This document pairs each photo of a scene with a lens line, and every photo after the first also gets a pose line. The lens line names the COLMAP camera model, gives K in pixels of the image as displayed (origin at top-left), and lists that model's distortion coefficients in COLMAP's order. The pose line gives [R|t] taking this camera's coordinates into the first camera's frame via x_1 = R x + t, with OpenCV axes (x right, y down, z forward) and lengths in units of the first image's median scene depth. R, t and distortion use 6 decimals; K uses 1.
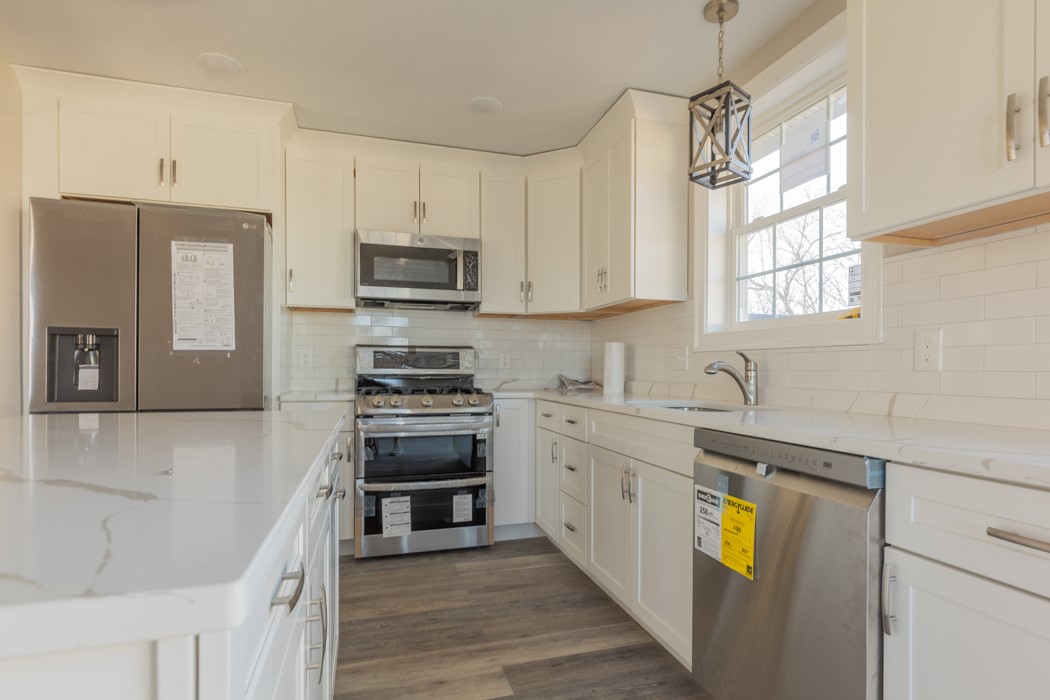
lens RADIAL K [[539.3, 0, 539.0], [0, 539.3, 370.1], [0, 0, 1]] dist [0.000172, 0.000217]
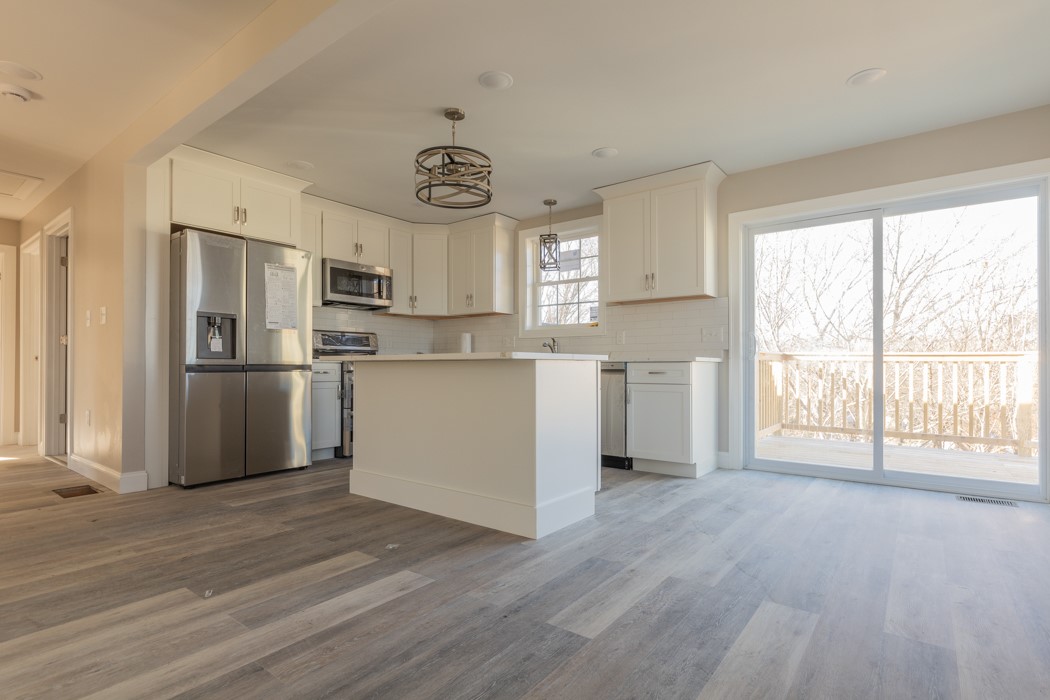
lens RADIAL K [[516.4, 0, 506.1], [0, 516.4, 359.3], [0, 0, 1]] dist [-0.000602, 0.000507]
pose [[0.841447, 0.004079, 0.540324, -0.844222], [0.002915, 0.999923, -0.012088, 0.072162], [-0.540332, 0.011746, 0.841370, -0.676793]]
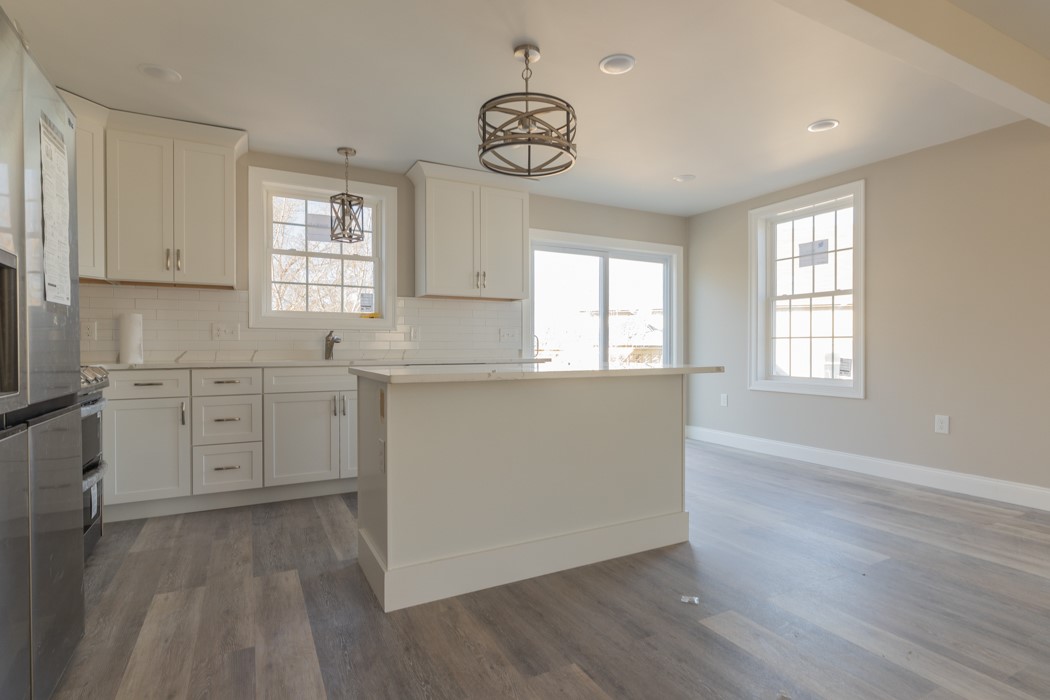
lens RADIAL K [[562.6, 0, 526.3], [0, 562.6, 352.3], [0, 0, 1]] dist [0.000875, 0.000313]
pose [[-0.184588, -0.011062, 0.982754, -1.276690], [0.003144, 0.999925, 0.011846, 0.015230], [-0.982811, 0.005276, -0.184540, 0.552419]]
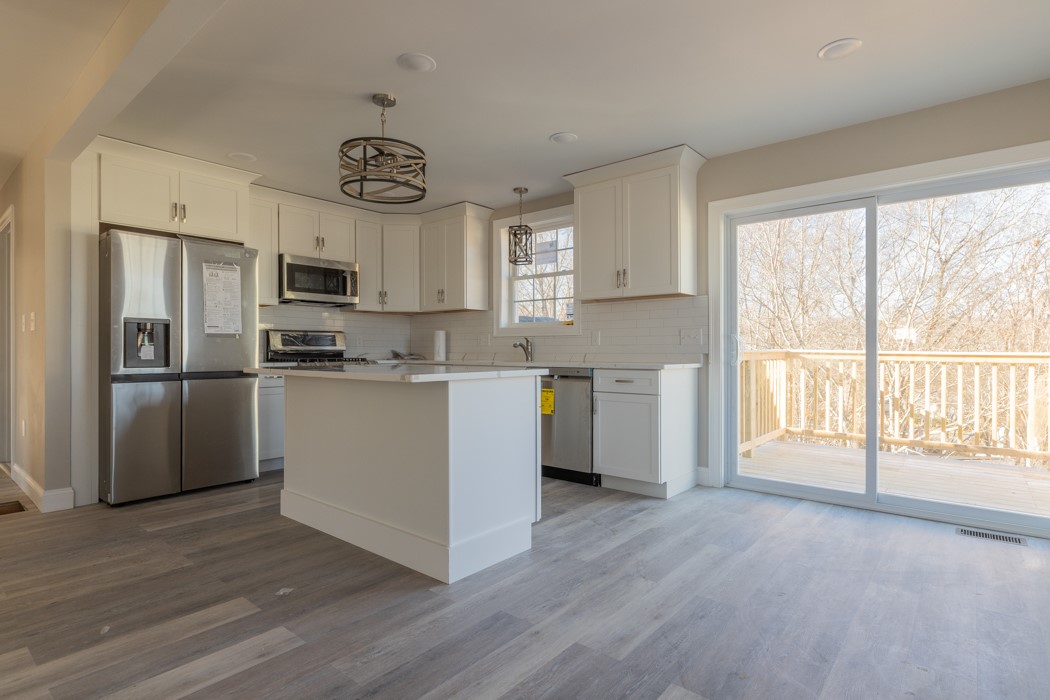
lens RADIAL K [[533.7, 0, 507.3], [0, 533.7, 348.0], [0, 0, 1]] dist [0.000622, 0.000165]
pose [[0.863760, -0.004116, 0.503886, -0.645650], [0.006661, 0.999973, -0.003251, 0.013820], [-0.503859, 0.006164, 0.863764, -0.703521]]
